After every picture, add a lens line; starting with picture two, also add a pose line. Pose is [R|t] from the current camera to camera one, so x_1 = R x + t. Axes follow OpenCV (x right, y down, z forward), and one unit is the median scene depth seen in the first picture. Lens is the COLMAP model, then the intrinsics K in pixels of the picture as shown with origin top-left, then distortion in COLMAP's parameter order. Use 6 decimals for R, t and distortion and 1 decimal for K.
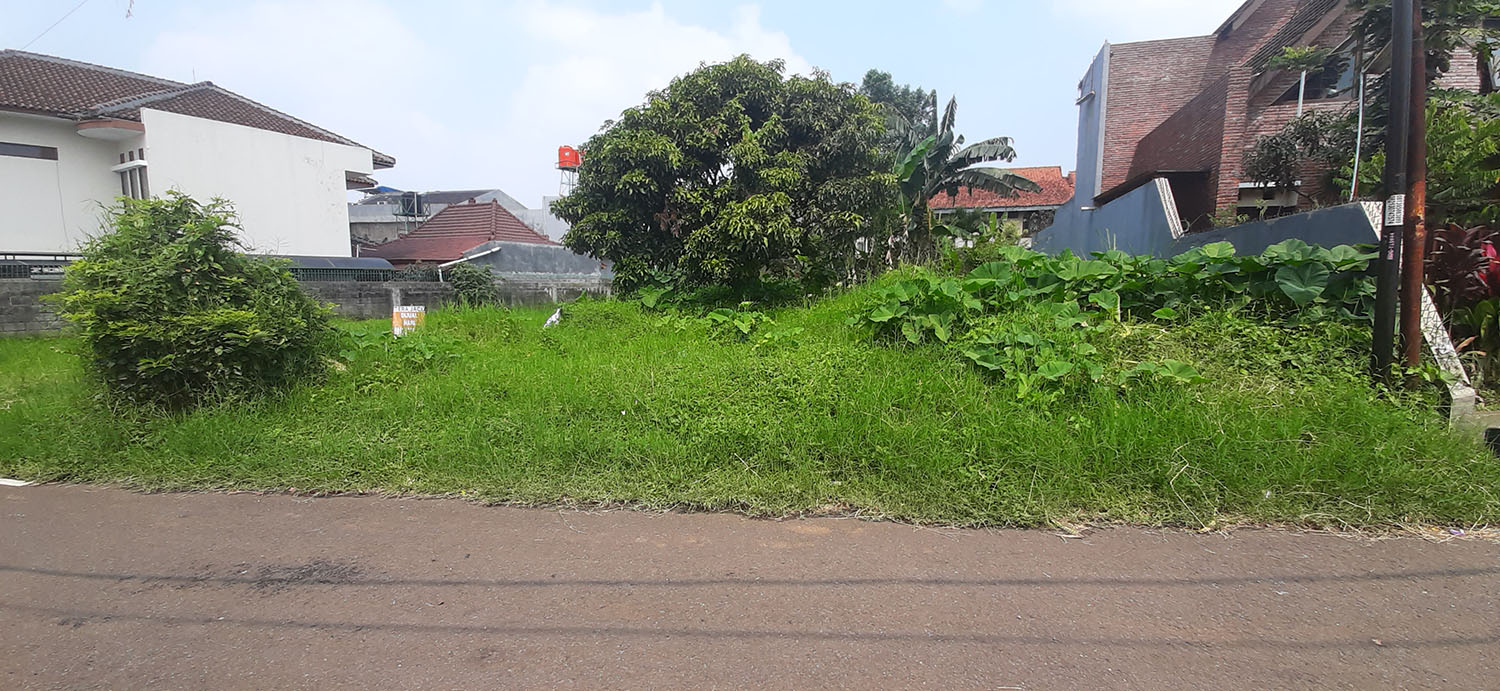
lens RADIAL K [[591.7, 0, 755.9], [0, 591.7, 356.2], [0, 0, 1]] dist [0.009206, -0.009411]
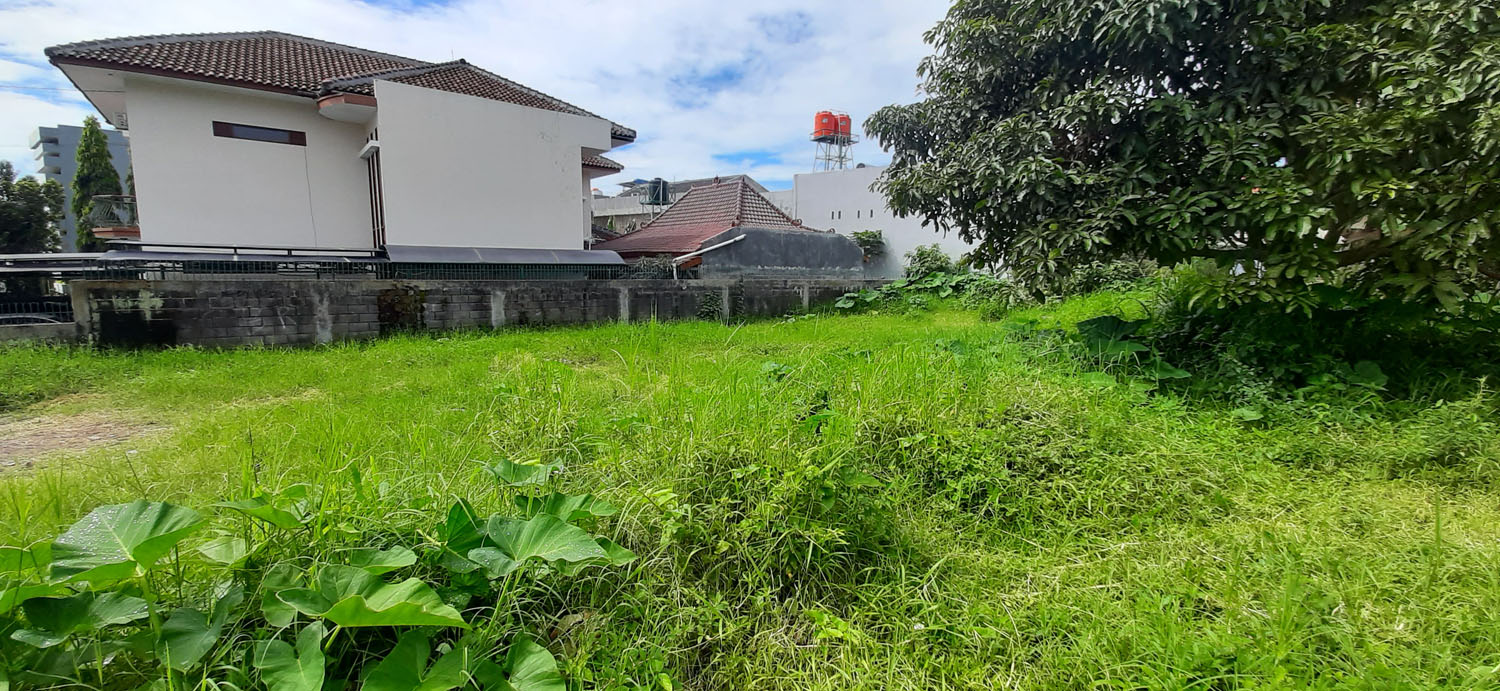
lens RADIAL K [[591.7, 0, 746.0], [0, 591.7, 358.5], [0, 0, 1]] dist [0.009206, -0.009411]
pose [[0.922352, 0.060665, -0.381557, -0.140987], [-0.052925, 0.998125, 0.030757, -0.052853], [0.382708, -0.008174, 0.923833, 0.319123]]
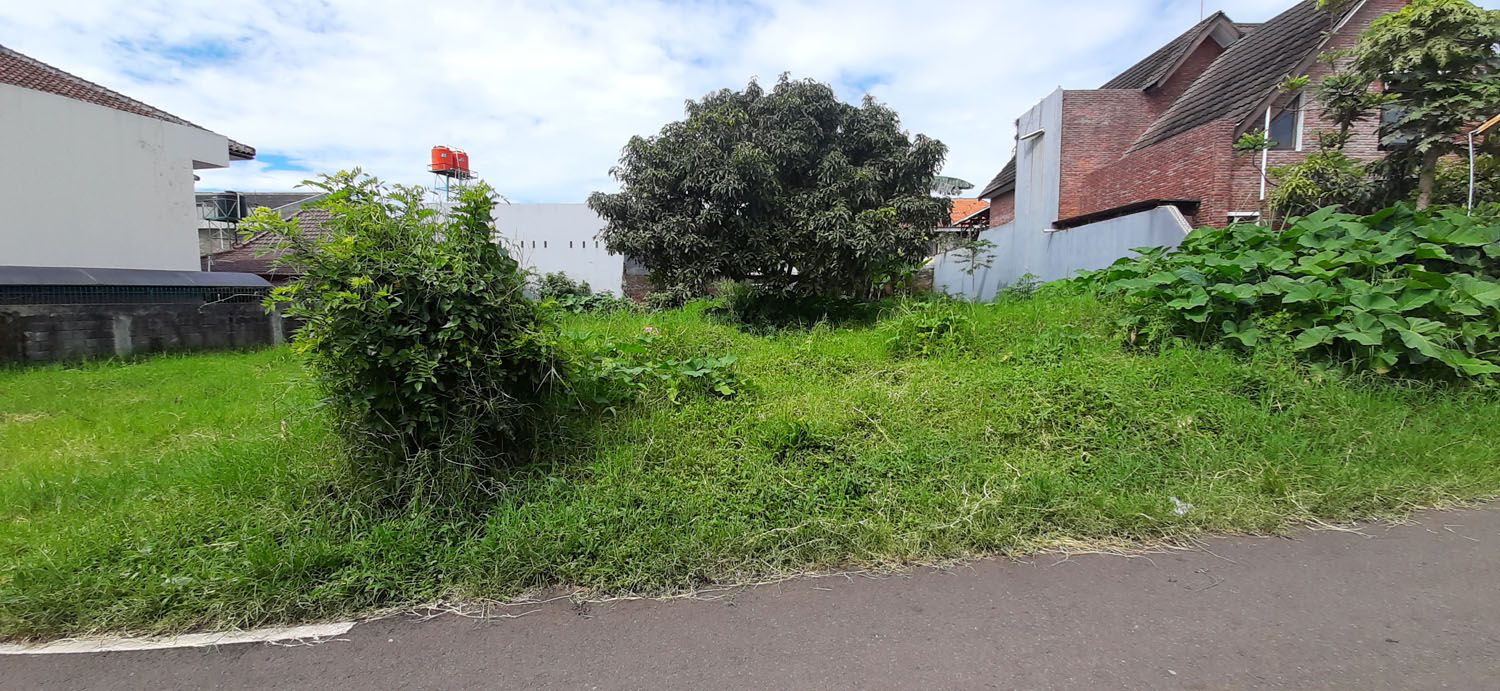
lens RADIAL K [[591.7, 0, 755.9], [0, 591.7, 349.3], [0, 0, 1]] dist [0.009206, -0.009411]
pose [[0.957195, -0.034367, 0.287397, -0.226284], [0.045936, 0.998379, -0.033605, -0.007639], [-0.285776, 0.045368, 0.957222, 0.064236]]
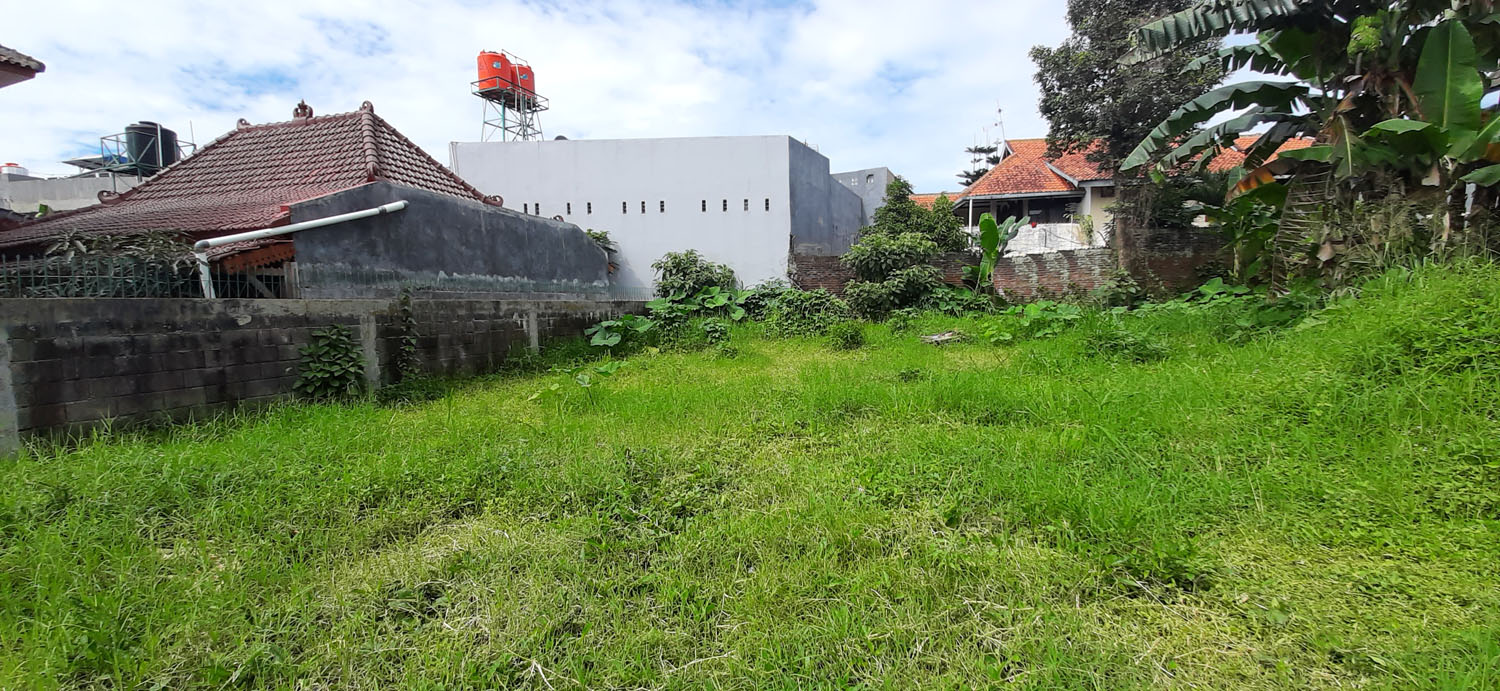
lens RADIAL K [[591.7, 0, 756.0], [0, 591.7, 354.2], [0, 0, 1]] dist [0.009206, -0.009411]
pose [[0.972845, -0.046508, 0.226736, -0.368240], [0.056437, 0.997702, -0.037502, -0.079257], [-0.224471, 0.049280, 0.973234, 0.719102]]
